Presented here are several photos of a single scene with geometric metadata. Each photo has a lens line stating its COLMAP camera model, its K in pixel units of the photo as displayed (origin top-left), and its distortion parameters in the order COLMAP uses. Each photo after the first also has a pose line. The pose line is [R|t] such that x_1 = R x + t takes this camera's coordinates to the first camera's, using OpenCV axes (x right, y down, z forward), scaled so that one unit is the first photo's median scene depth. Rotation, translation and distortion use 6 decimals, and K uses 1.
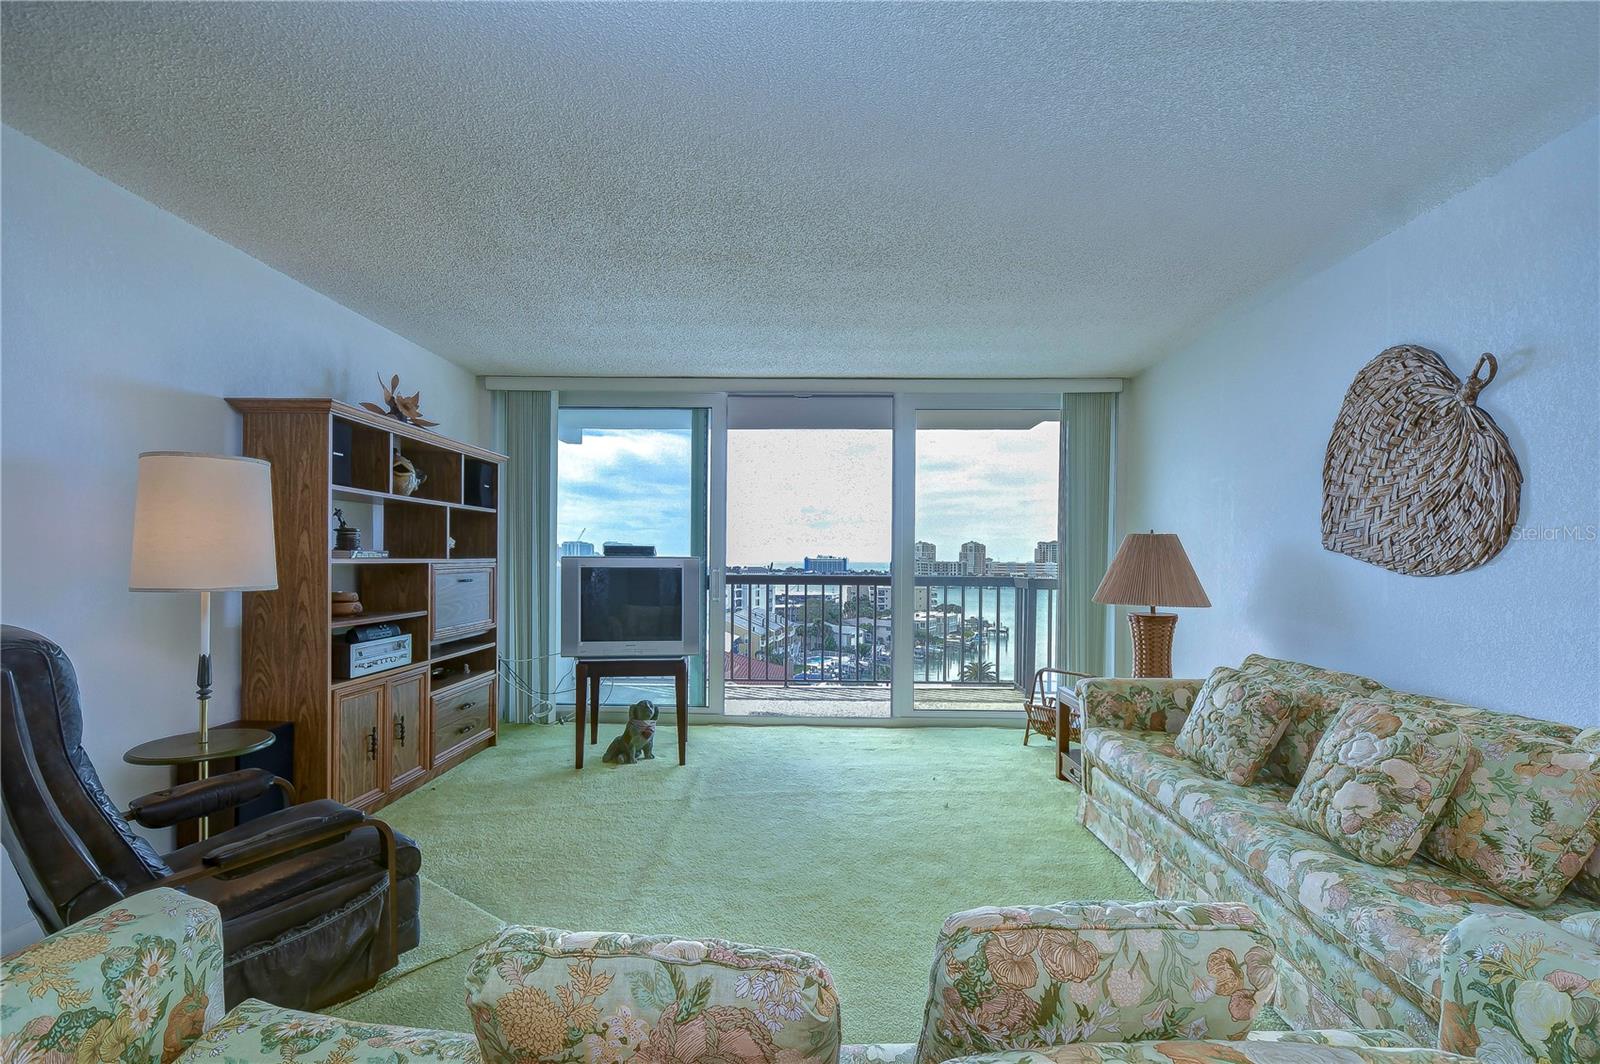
lens RADIAL K [[698.3, 0, 795.3], [0, 698.3, 565.3], [0, 0, 1]] dist [0.001775, 0.000118]
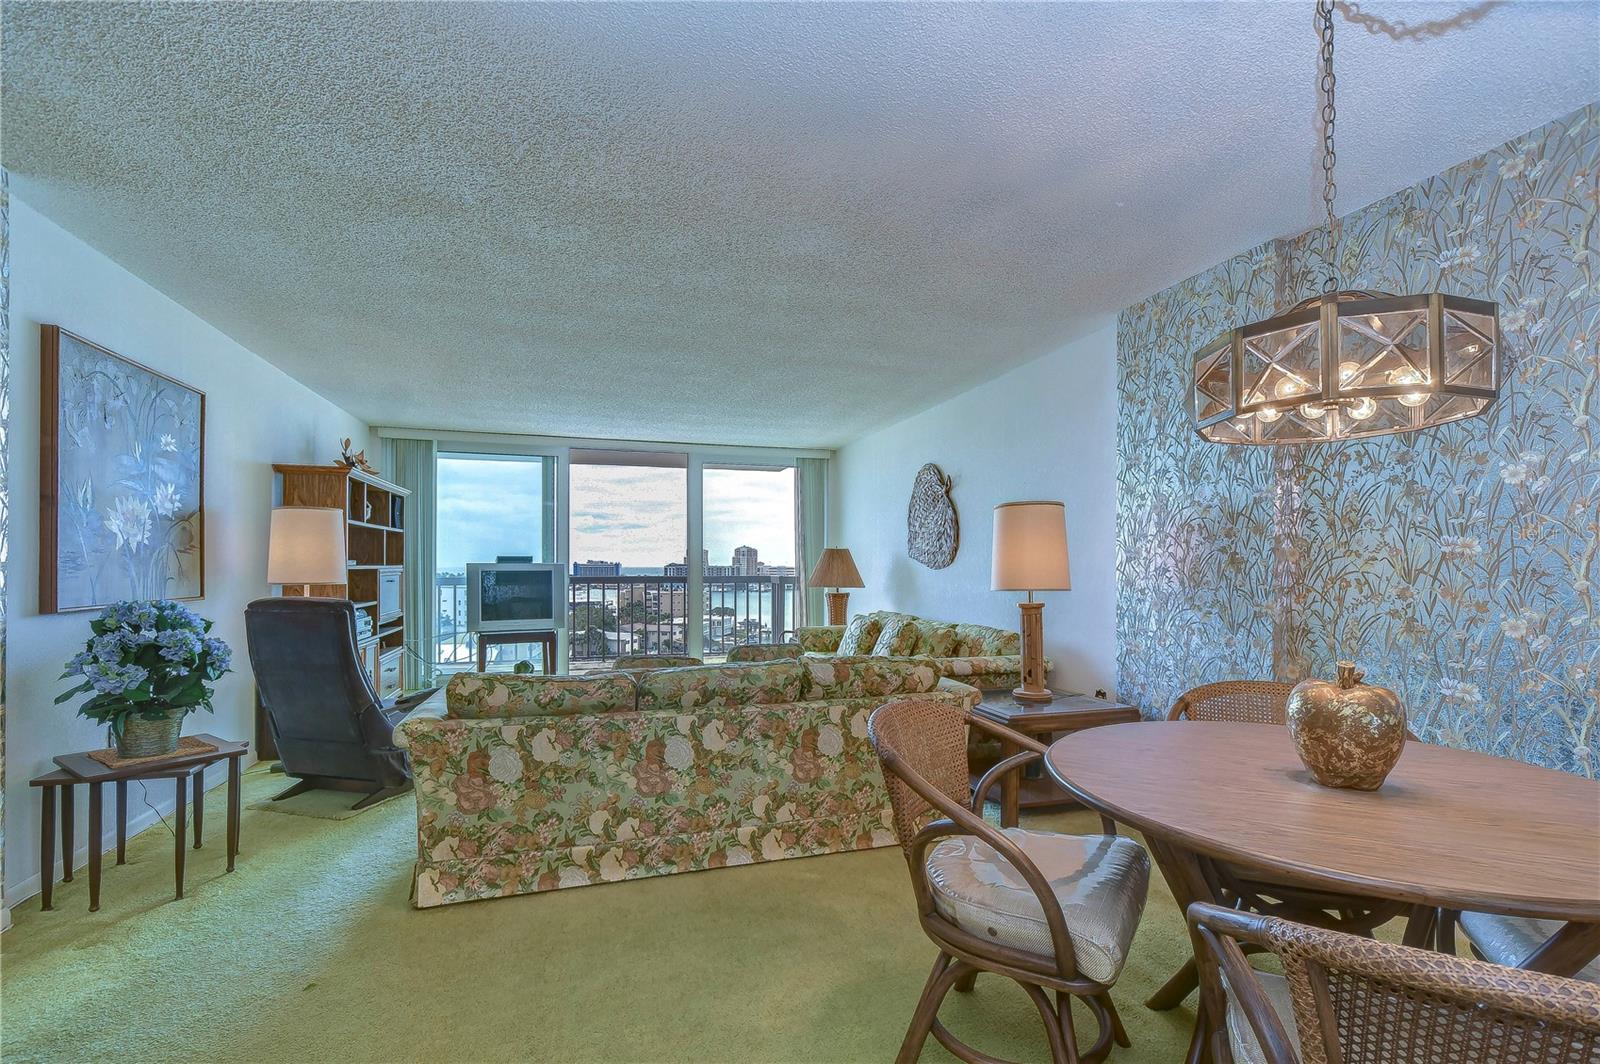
lens RADIAL K [[703.8, 0, 799.7], [0, 703.8, 563.6], [0, 0, 1]] dist [0.002221, -0.000552]
pose [[0.947357, -0.007795, 0.320086, -0.158838], [0.010579, 0.999920, -0.006961, 0.006057], [-0.320006, 0.009981, 0.947363, -0.681174]]
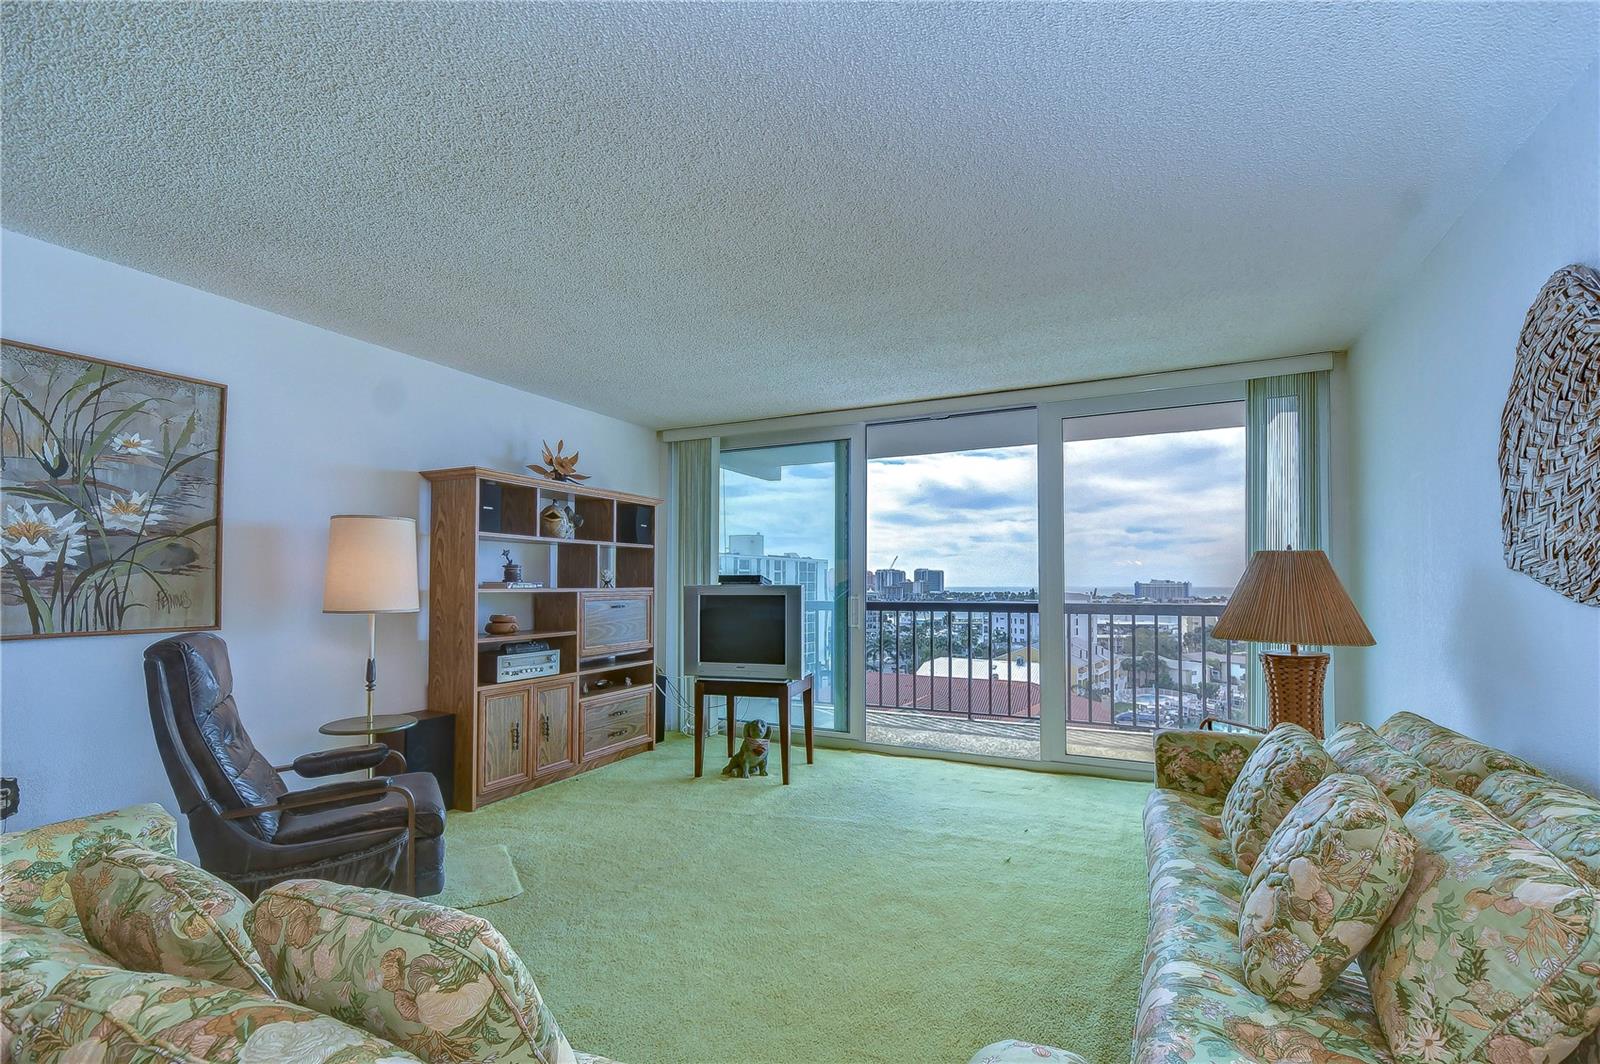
lens RADIAL K [[703.8, 0, 799.7], [0, 703.8, 563.6], [0, 0, 1]] dist [0.002221, -0.000552]
pose [[0.907126, -0.021187, -0.420325, 0.341227], [0.004354, 0.999151, -0.040966, -0.000189], [0.420836, 0.035331, 0.906448, 0.051532]]
